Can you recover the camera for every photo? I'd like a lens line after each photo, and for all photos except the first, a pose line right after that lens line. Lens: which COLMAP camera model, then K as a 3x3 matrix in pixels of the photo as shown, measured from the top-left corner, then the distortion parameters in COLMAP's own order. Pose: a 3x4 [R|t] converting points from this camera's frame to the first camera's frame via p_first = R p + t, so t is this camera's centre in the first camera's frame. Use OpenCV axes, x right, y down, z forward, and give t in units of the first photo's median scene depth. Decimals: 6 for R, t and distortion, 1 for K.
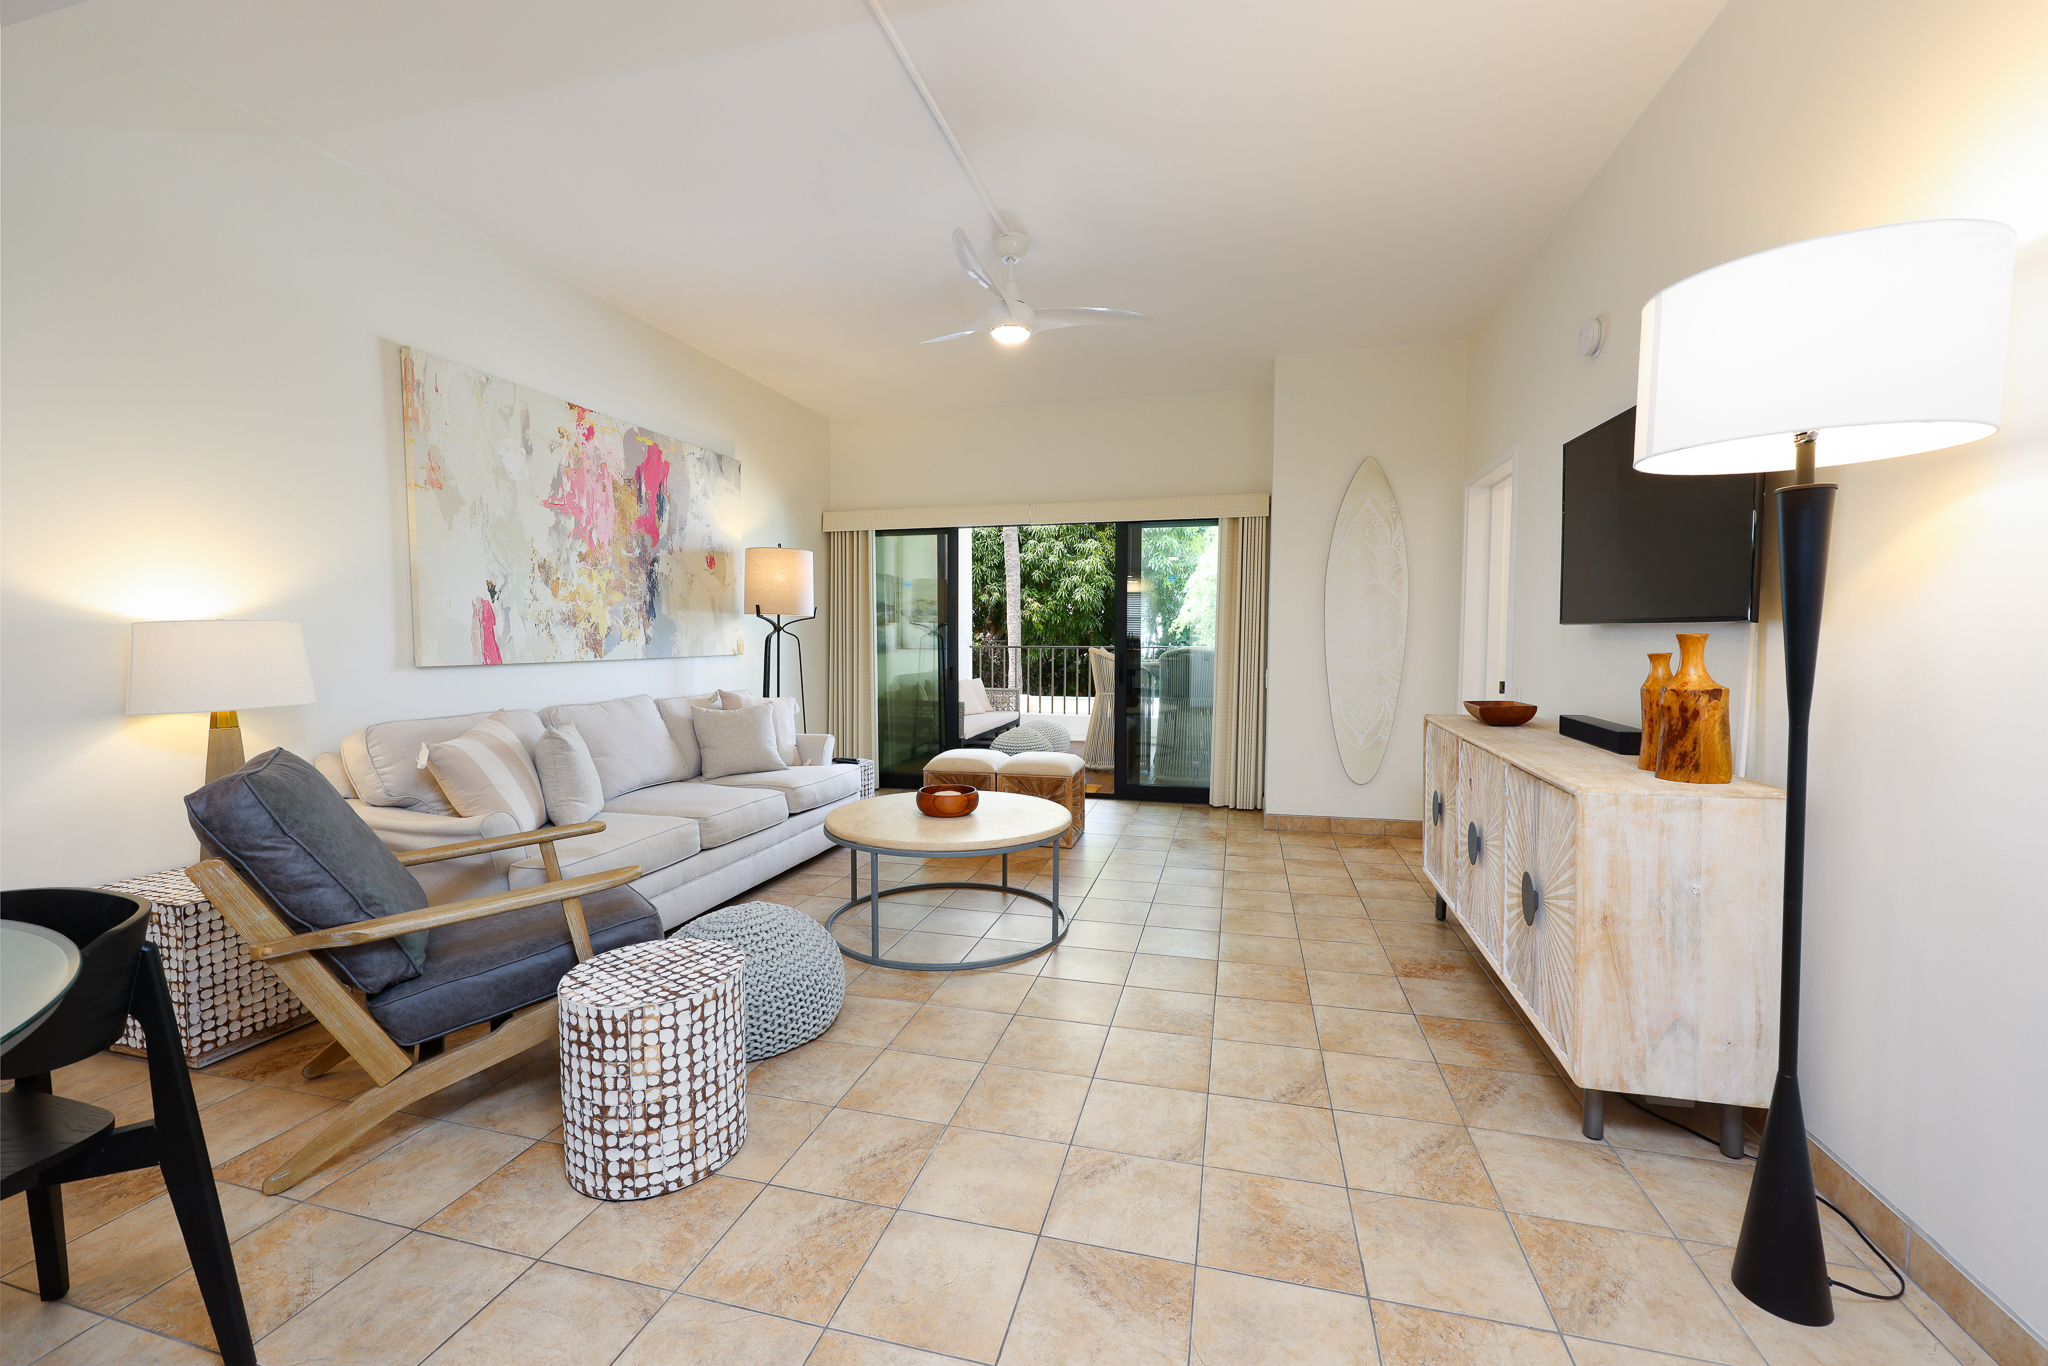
lens RADIAL K [[823.9, 0, 1029.7], [0, 823.9, 675.6], [0, 0, 1]] dist [0.002626, -0.001860]
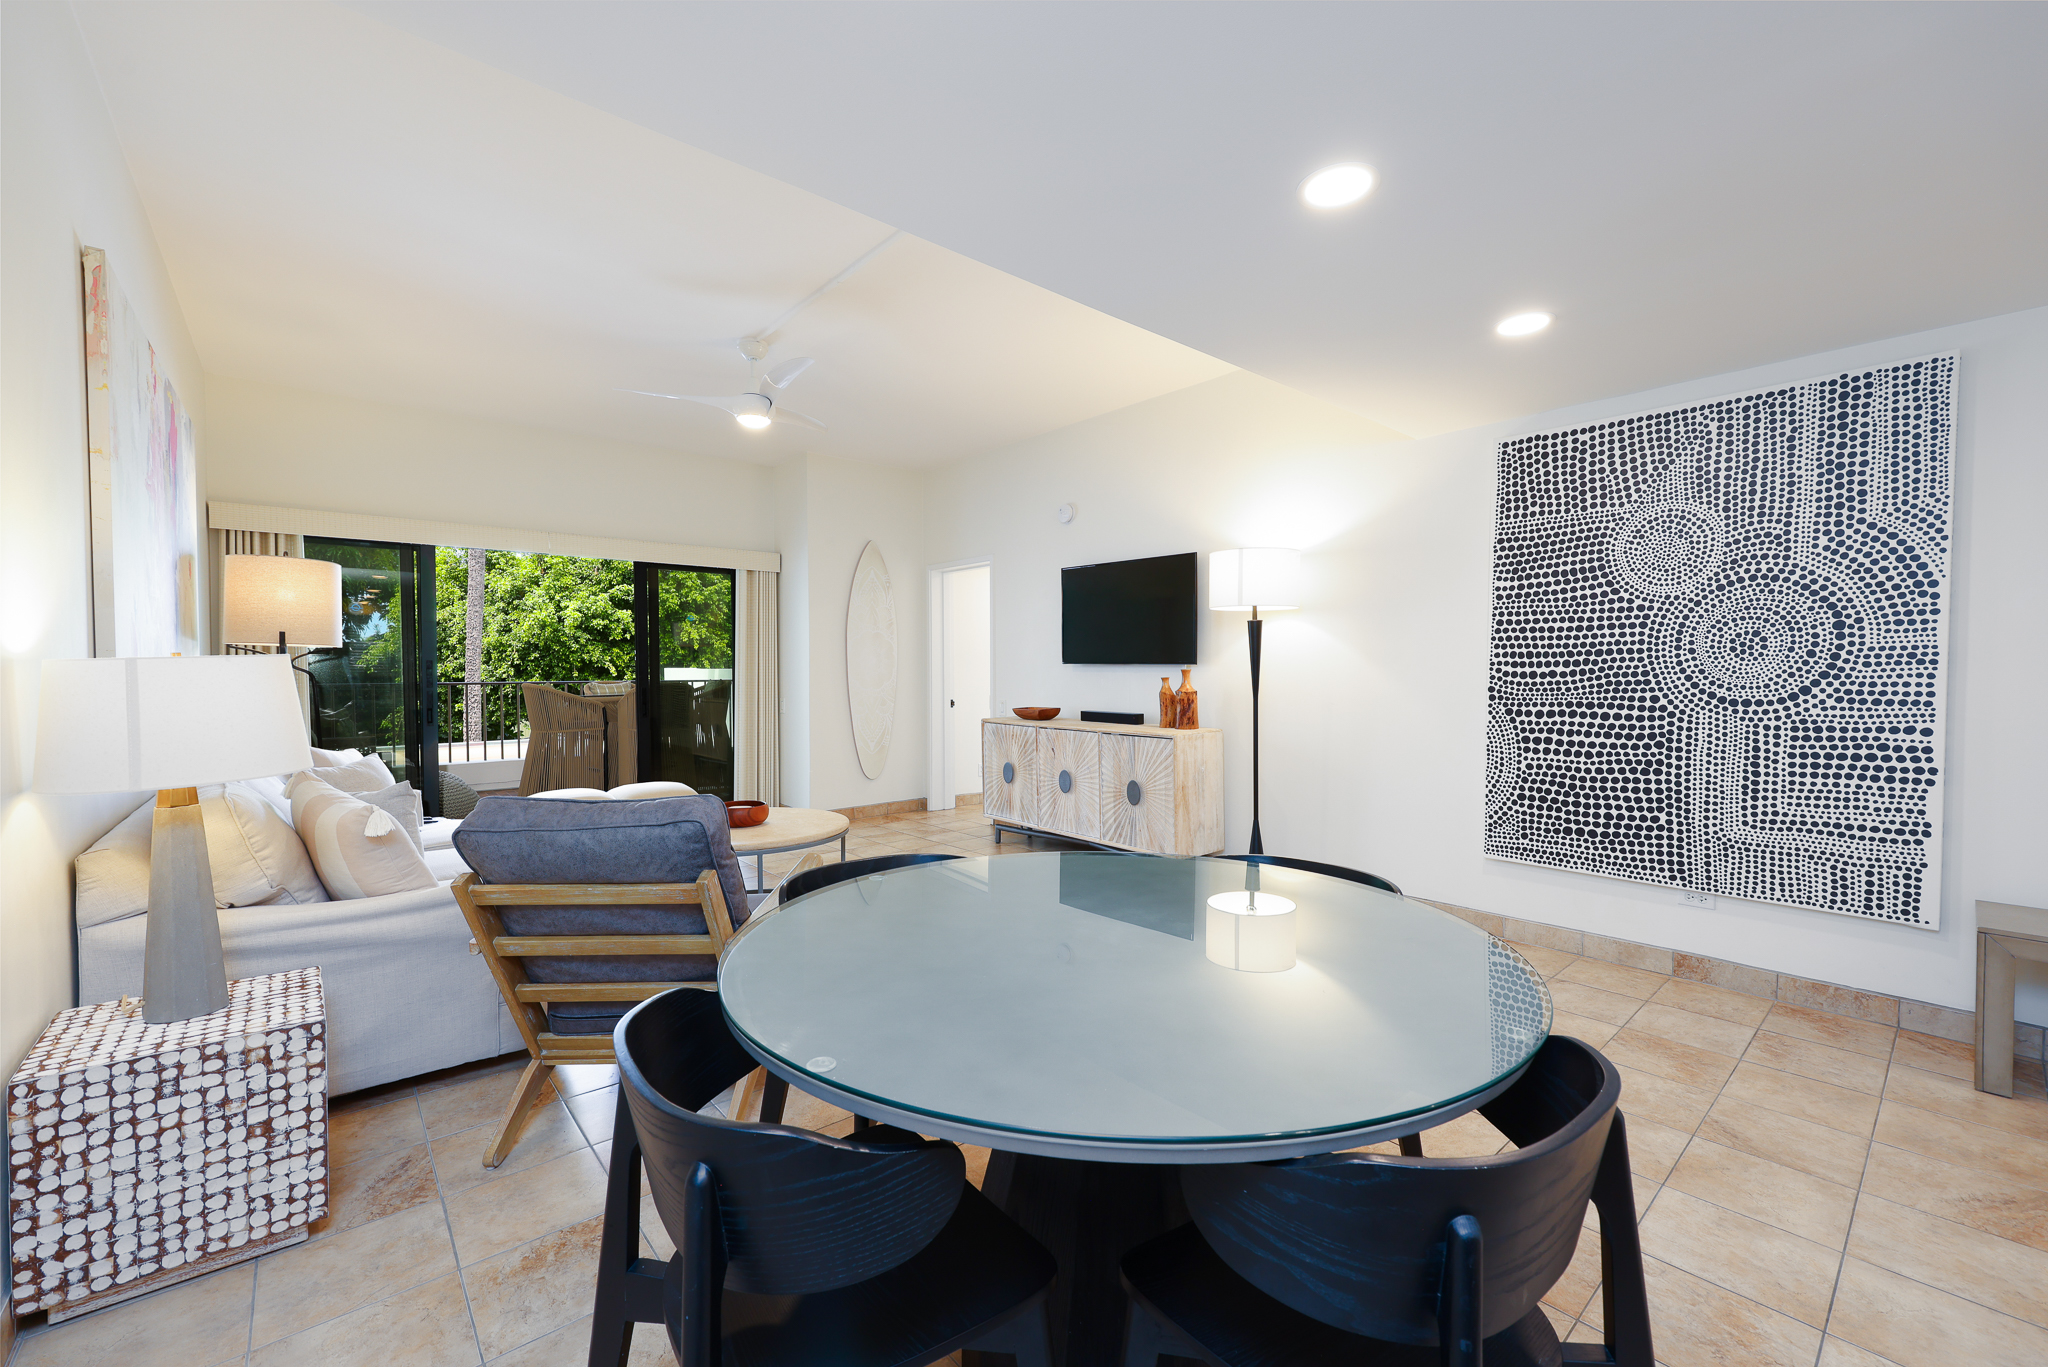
lens RADIAL K [[823.9, 0, 1037.1], [0, 823.9, 691.7], [0, 0, 1]] dist [0.002626, -0.001860]
pose [[0.566502, -0.024049, 0.823709, -0.809695], [0.043614, 0.999048, -0.000828, -0.000281], [-0.822905, 0.036394, 0.567012, -0.005839]]
